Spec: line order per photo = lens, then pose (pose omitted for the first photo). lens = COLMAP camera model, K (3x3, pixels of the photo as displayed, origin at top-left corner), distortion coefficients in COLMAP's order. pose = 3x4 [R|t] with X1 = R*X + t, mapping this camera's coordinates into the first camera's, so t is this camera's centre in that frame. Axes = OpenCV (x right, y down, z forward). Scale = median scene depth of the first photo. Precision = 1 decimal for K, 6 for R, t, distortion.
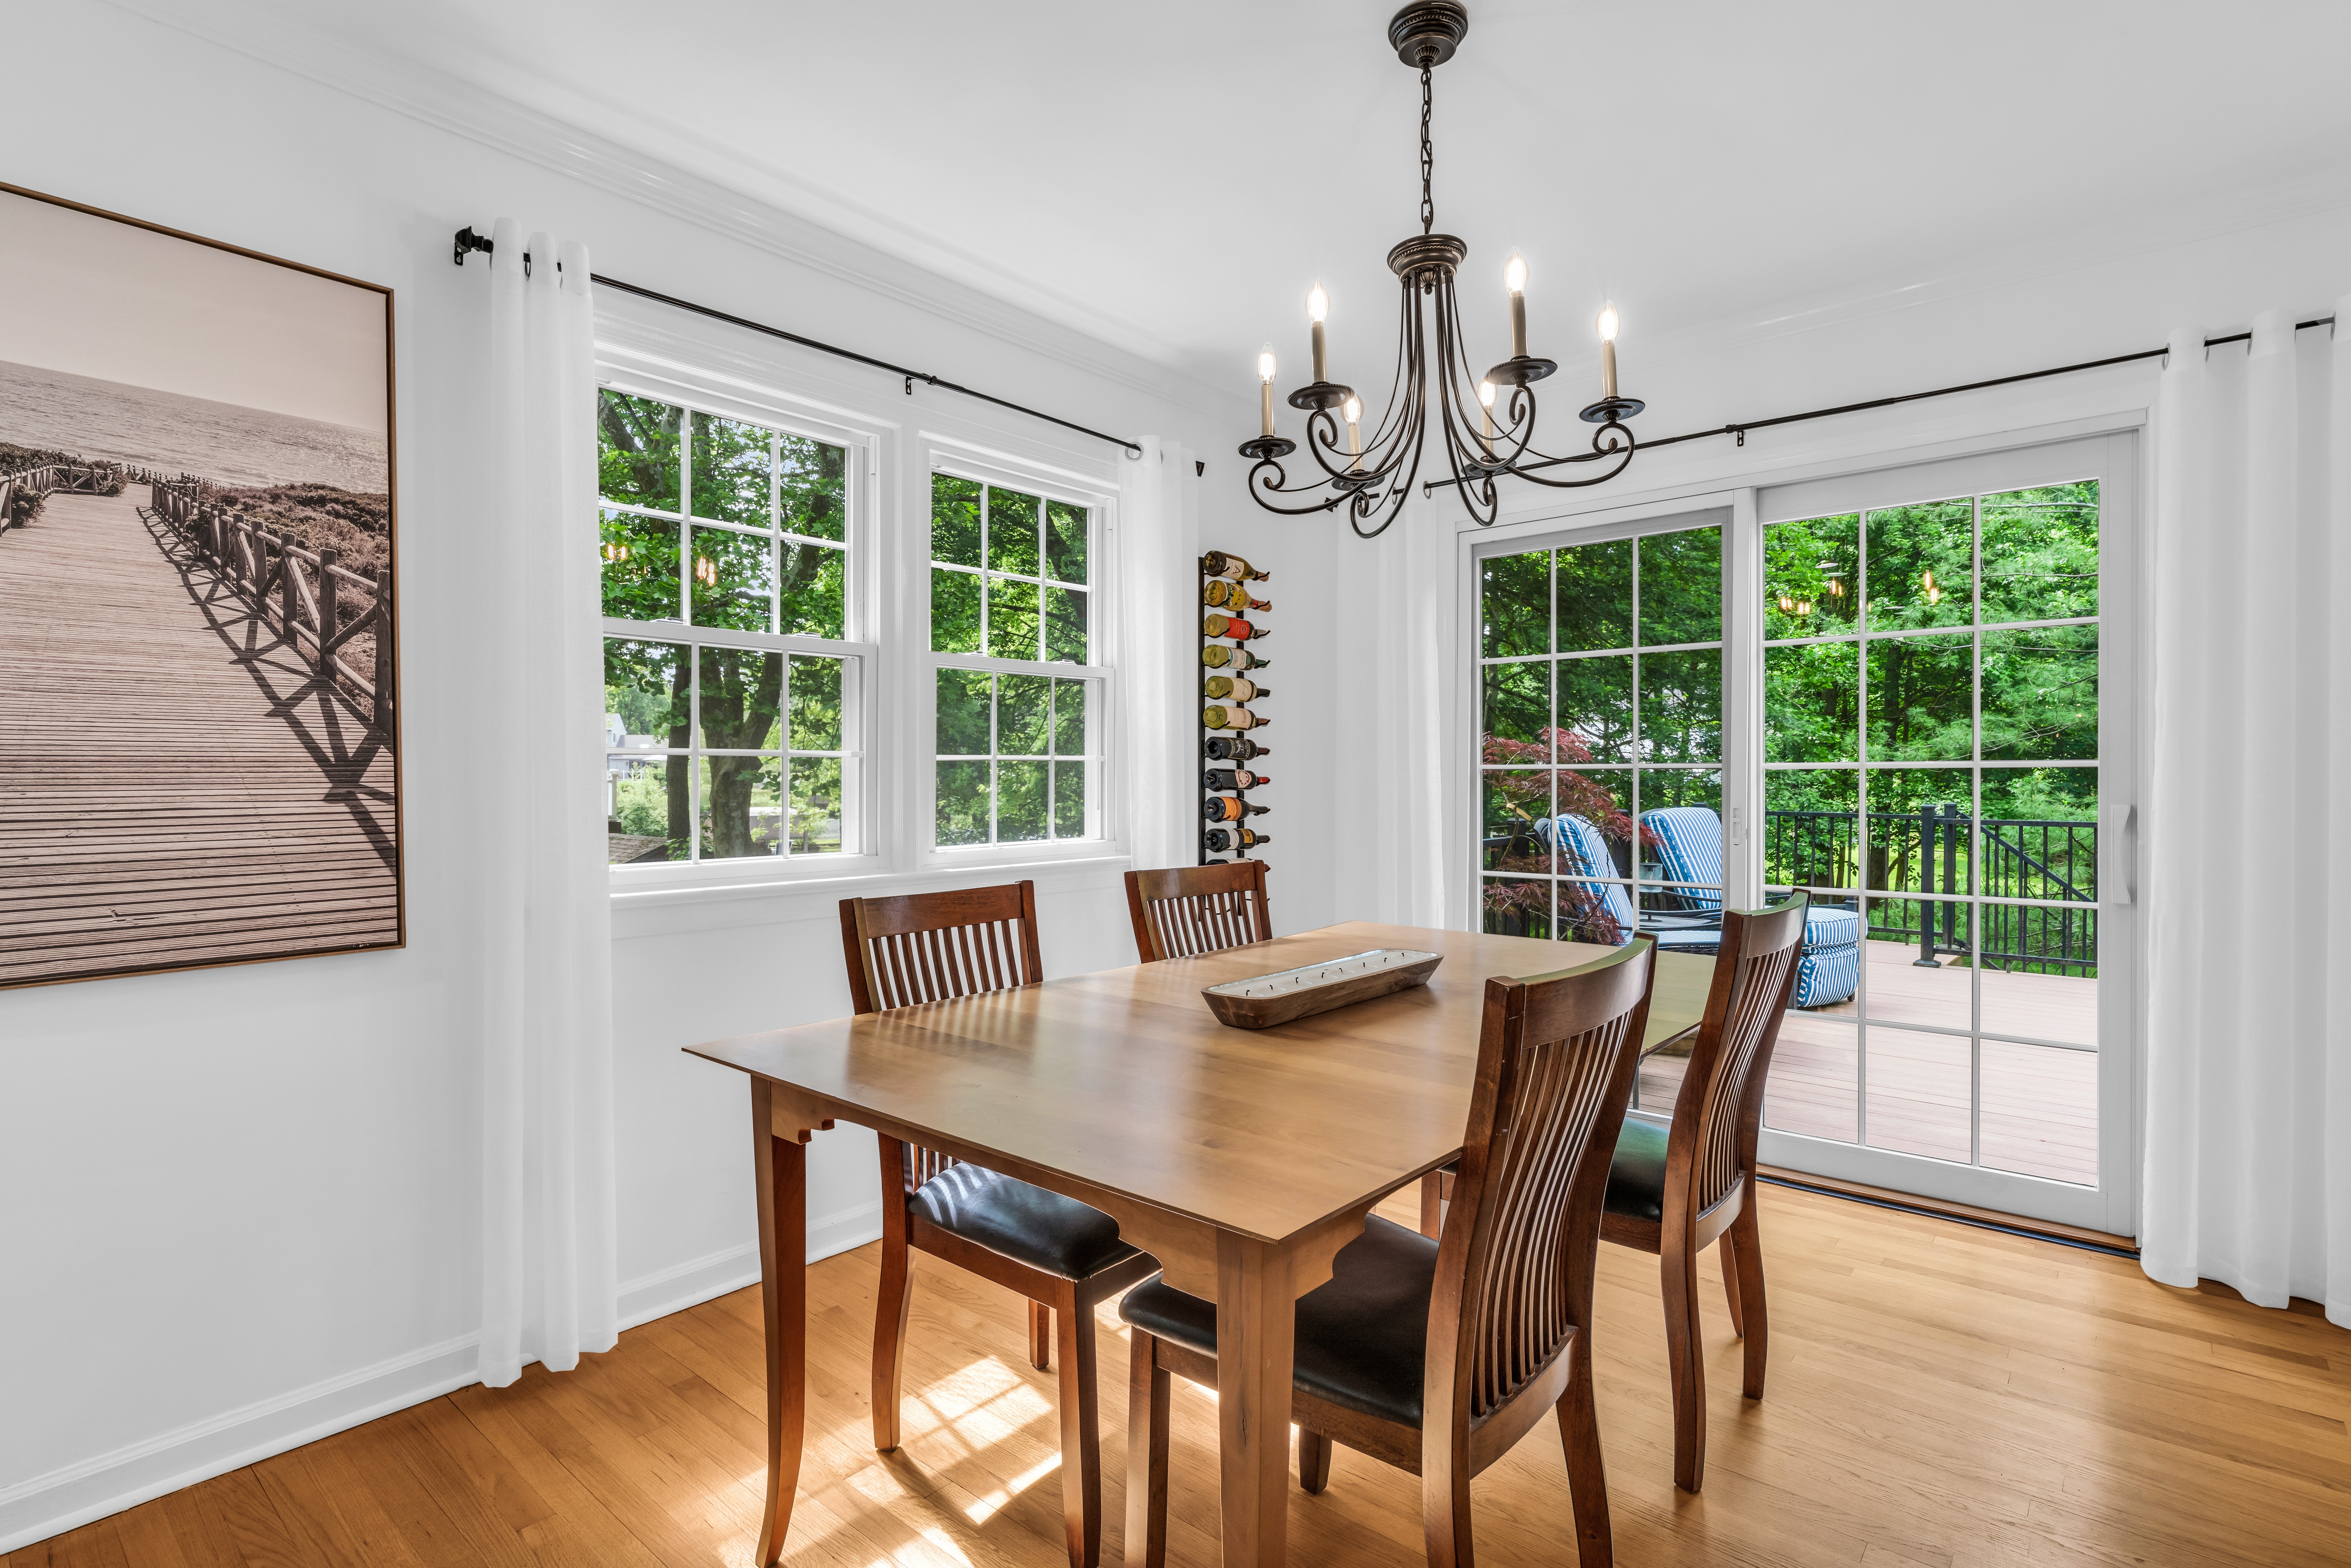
lens RADIAL K [[1120.8, 0, 1164.8], [0, 1120.8, 789.6], [0, 0, 1]] dist [0.002532, -0.003610]
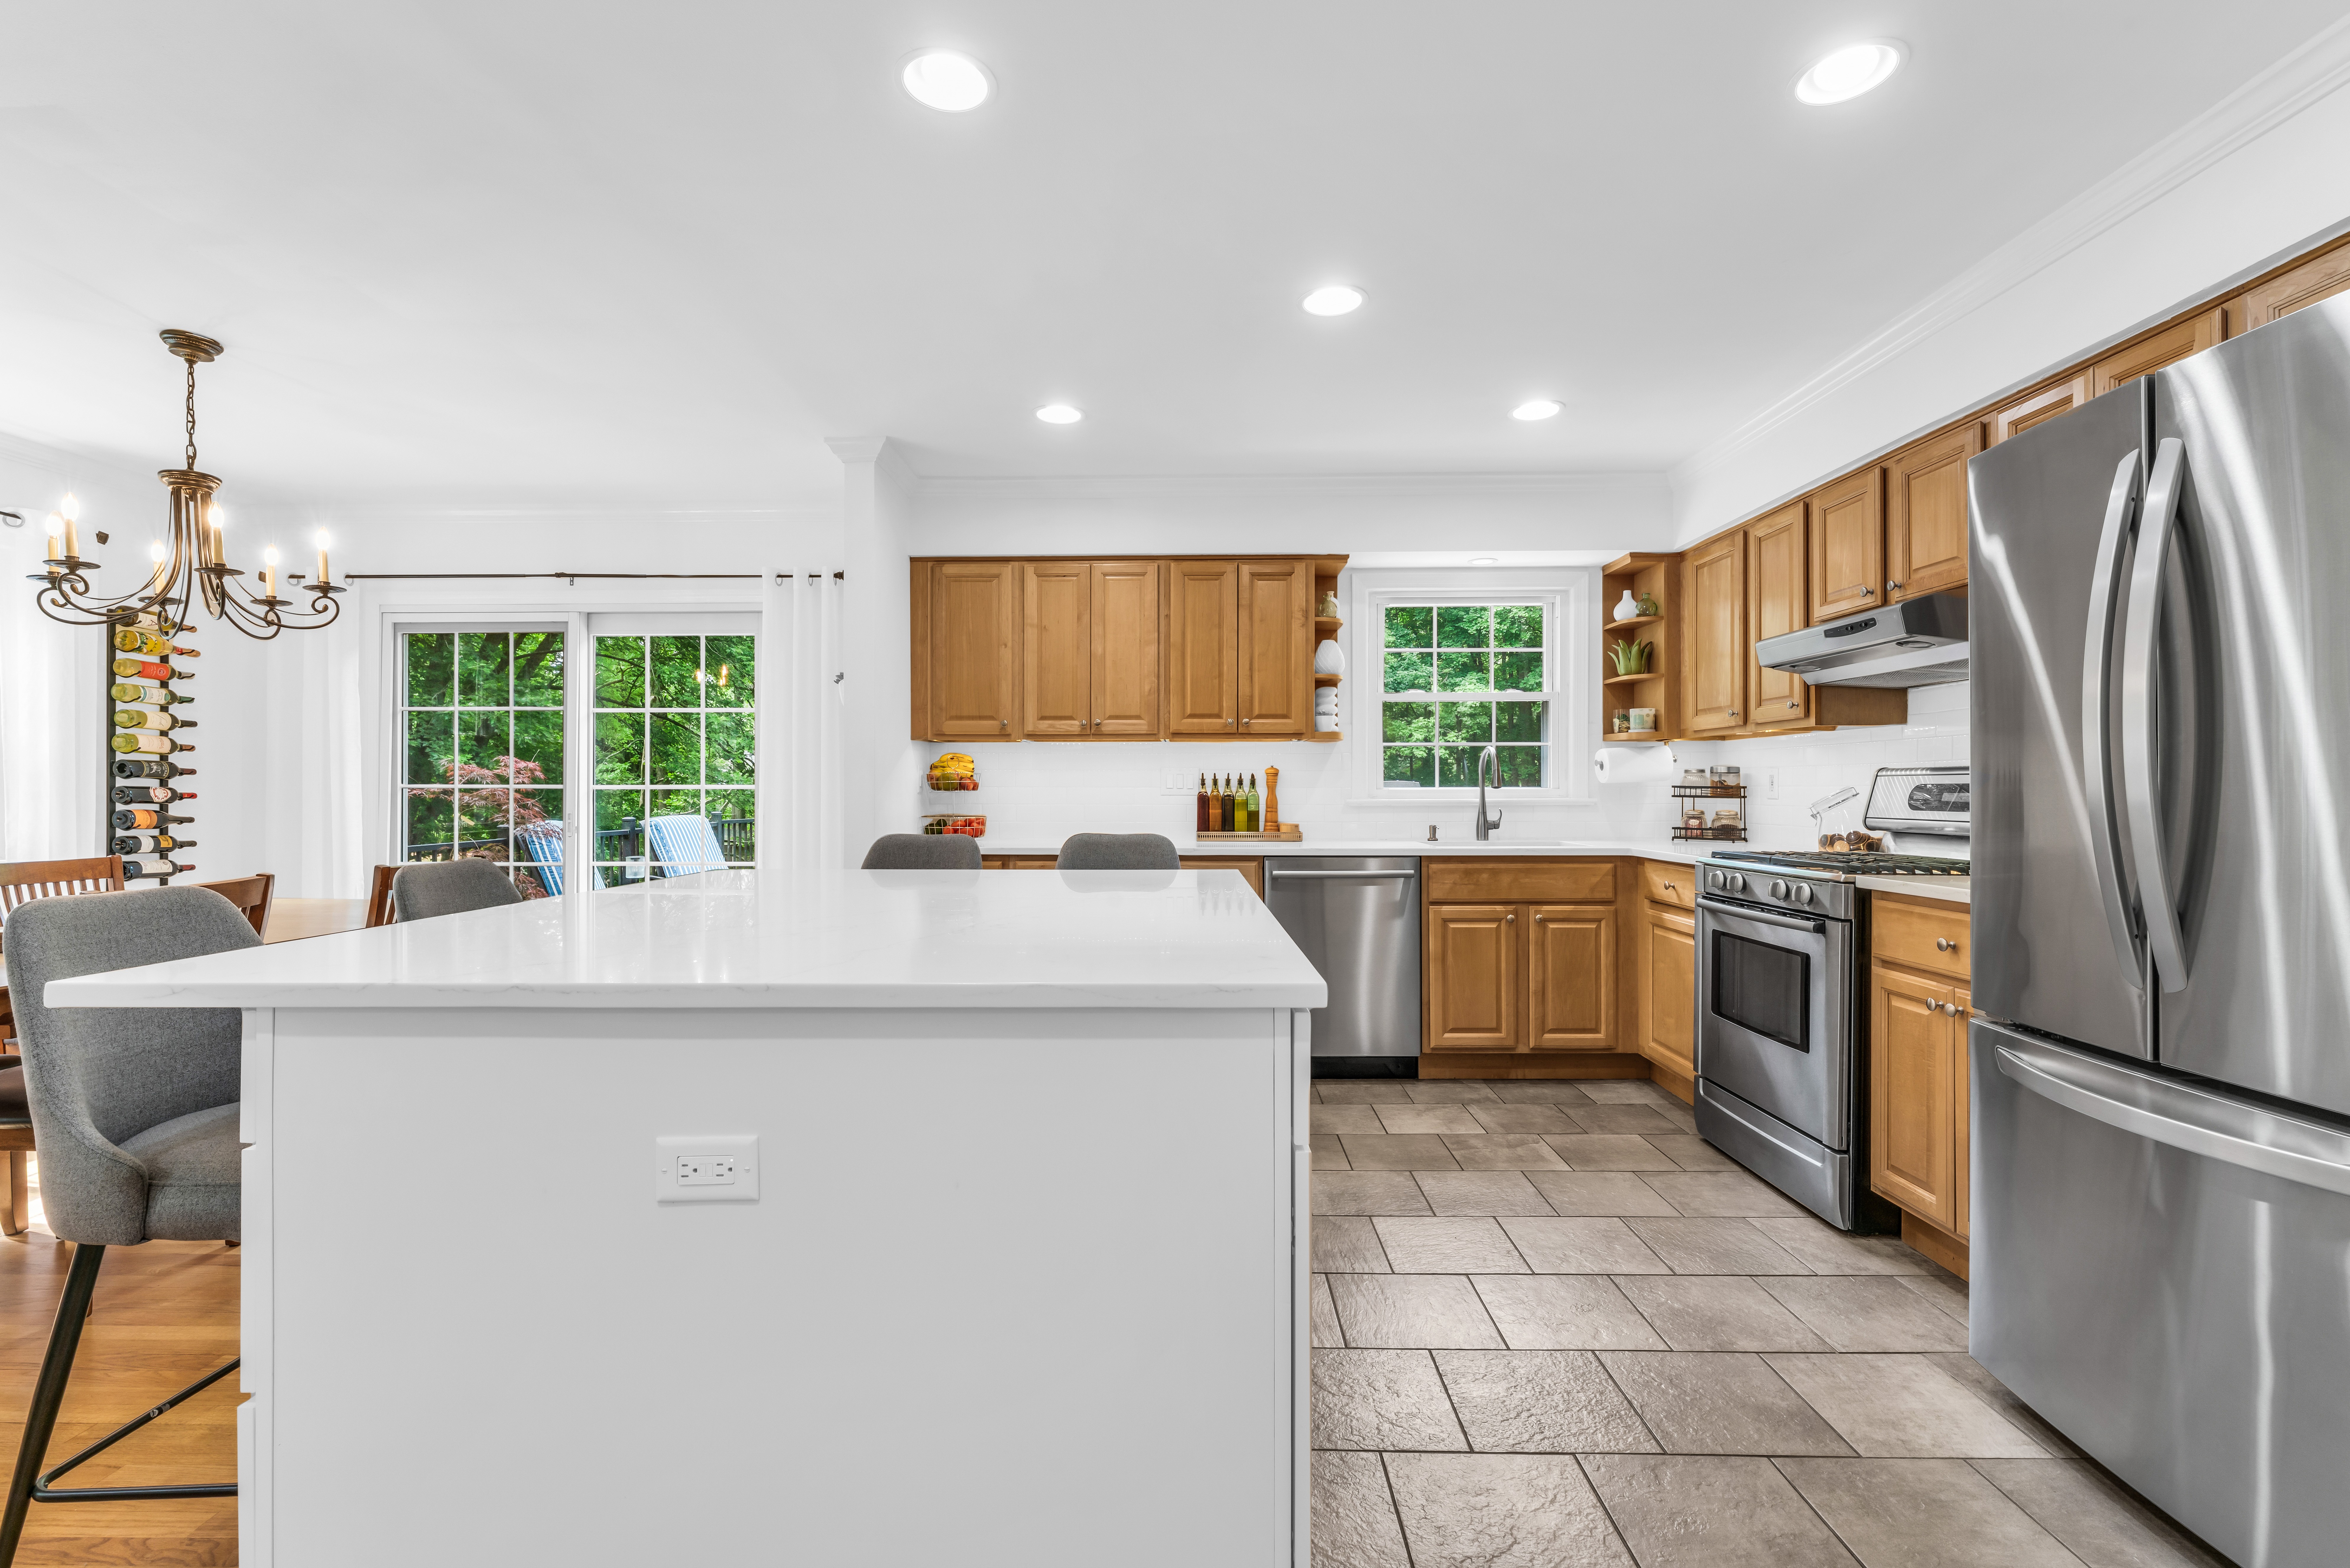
lens RADIAL K [[1029.8, 0, 1167.7], [0, 1029.8, 787.0], [0, 0, 1]] dist [0.001674, -0.001993]
pose [[0.762599, 0.005205, 0.646851, 0.339019], [0.005054, 0.999889, -0.014004, 0.006510], [-0.646852, 0.013948, 0.762488, -1.044154]]
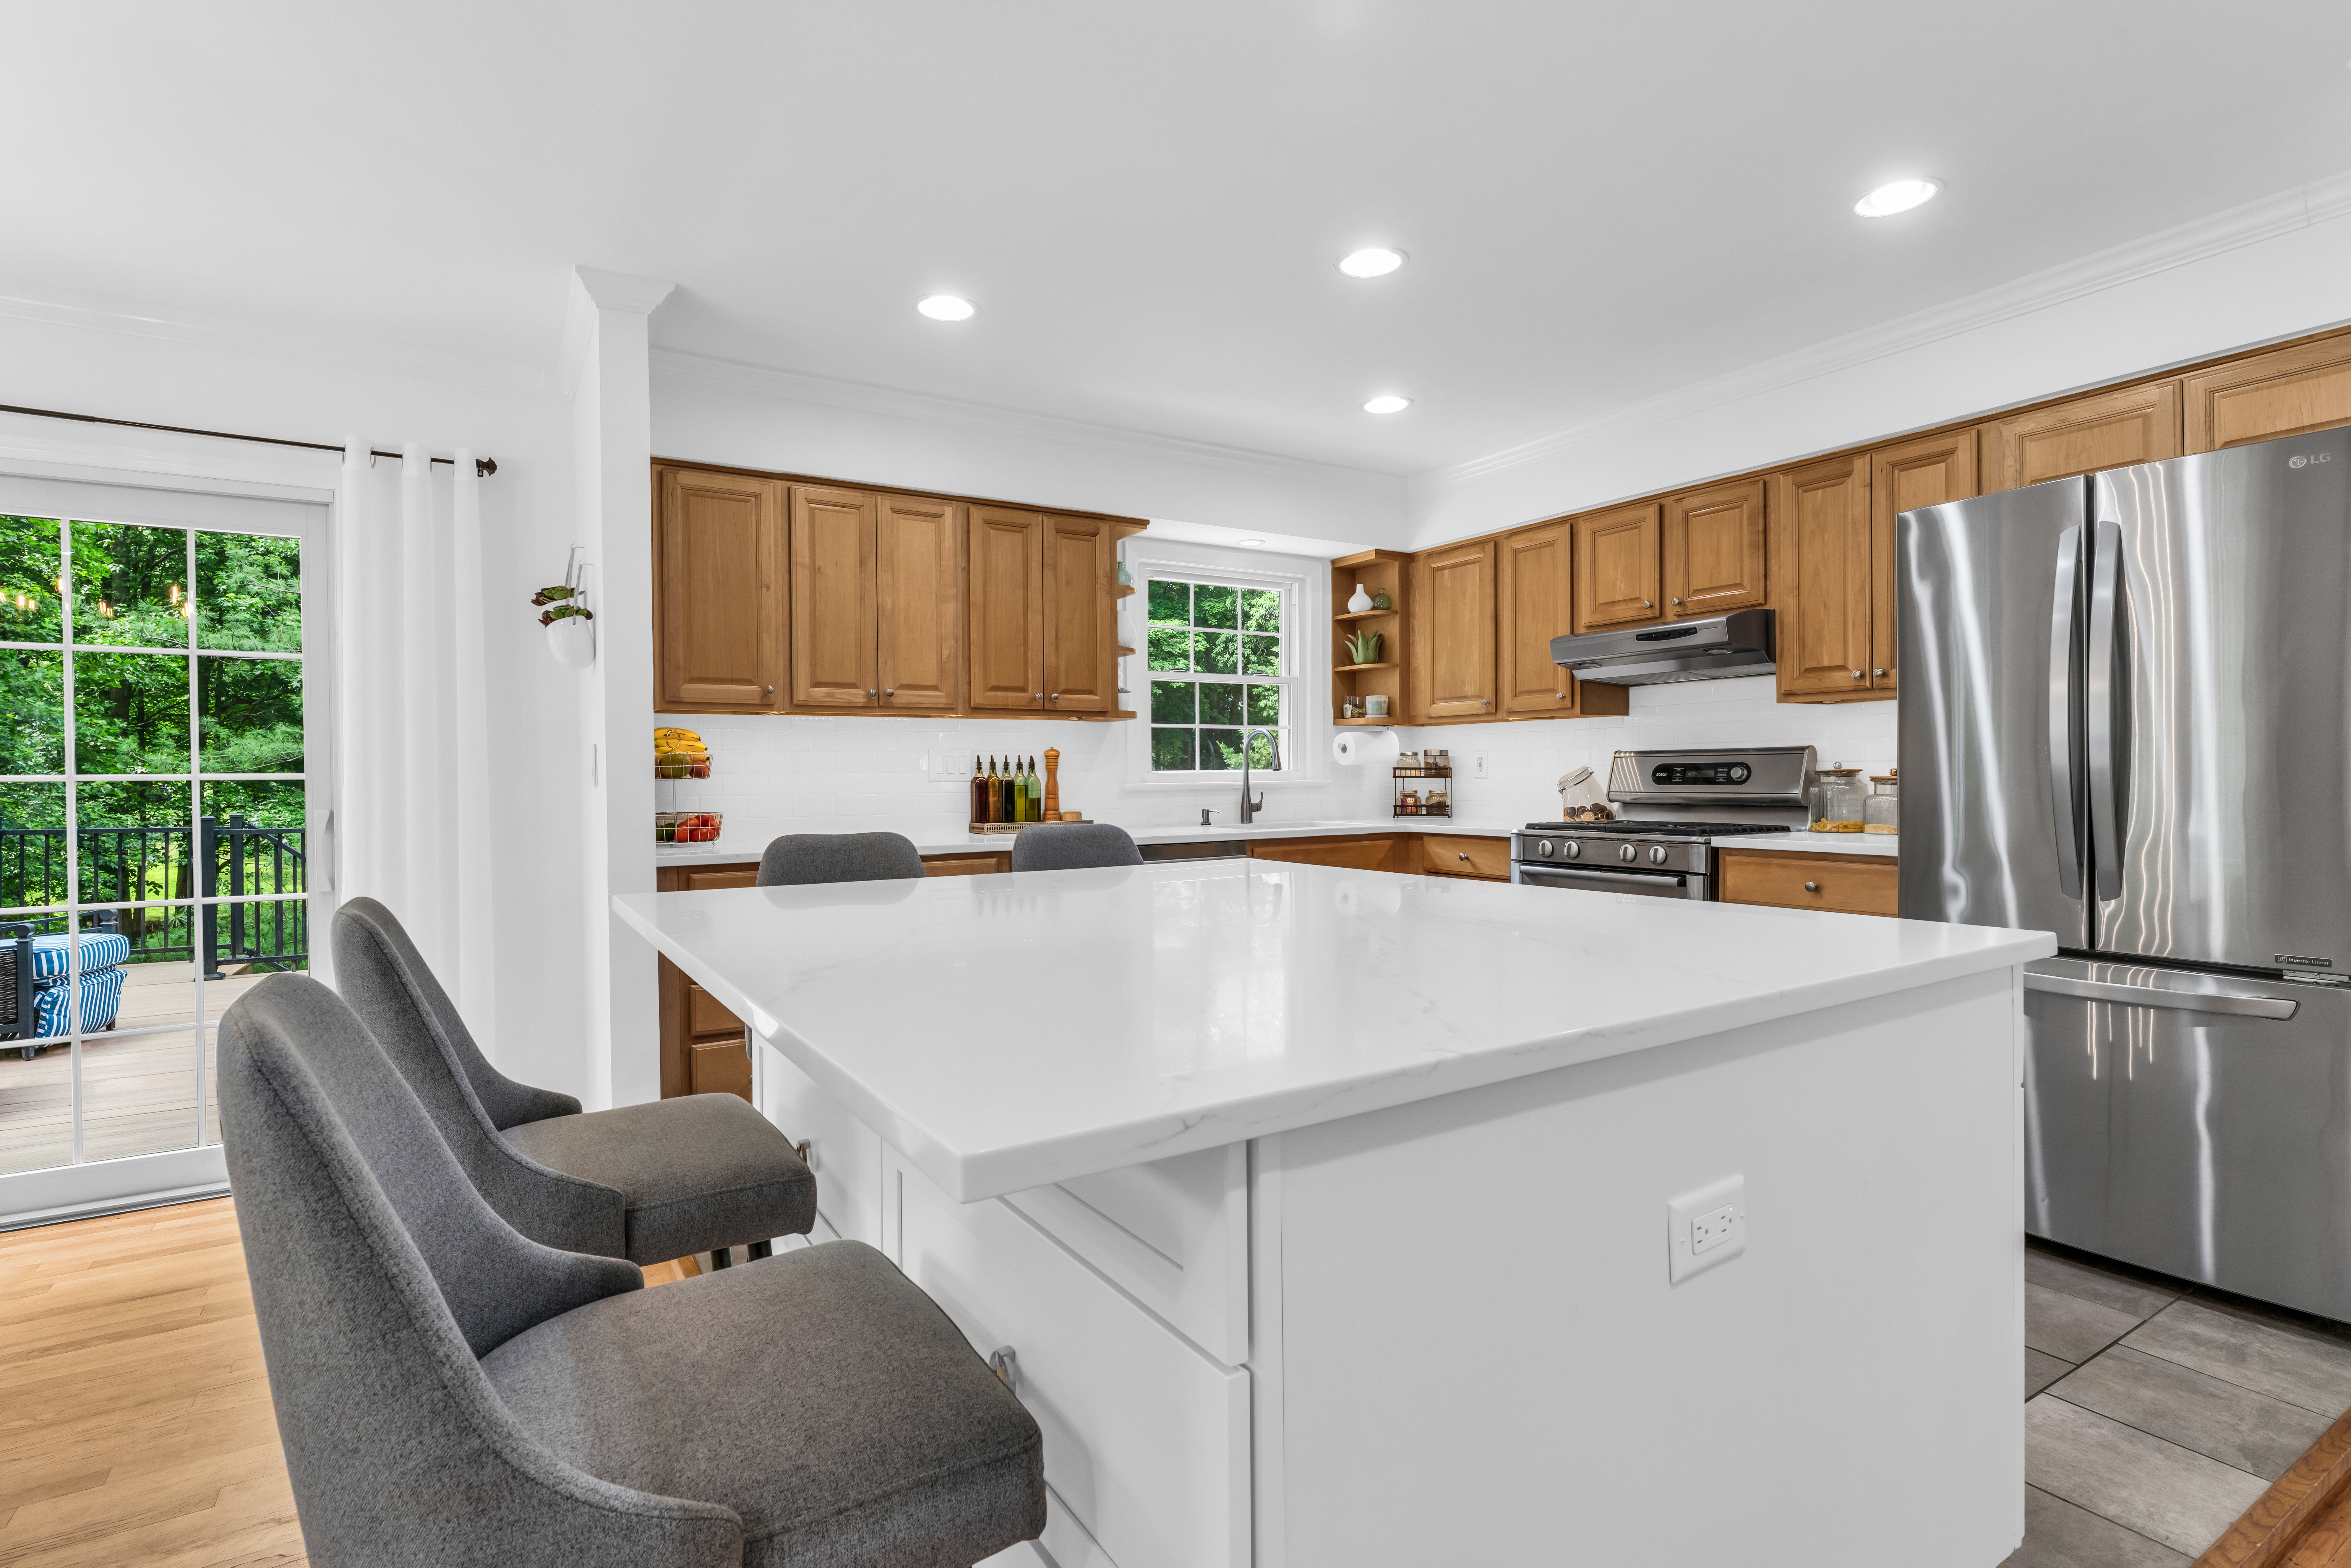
lens RADIAL K [[1120.9, 0, 1169.7], [0, 1120.9, 784.8], [0, 0, 1]] dist [0.002532, -0.003610]
pose [[0.289272, -0.007944, 0.957214, -0.060226], [0.020109, 0.999795, 0.002220, 0.002395], [-0.957036, 0.018606, 0.289373, -0.321204]]
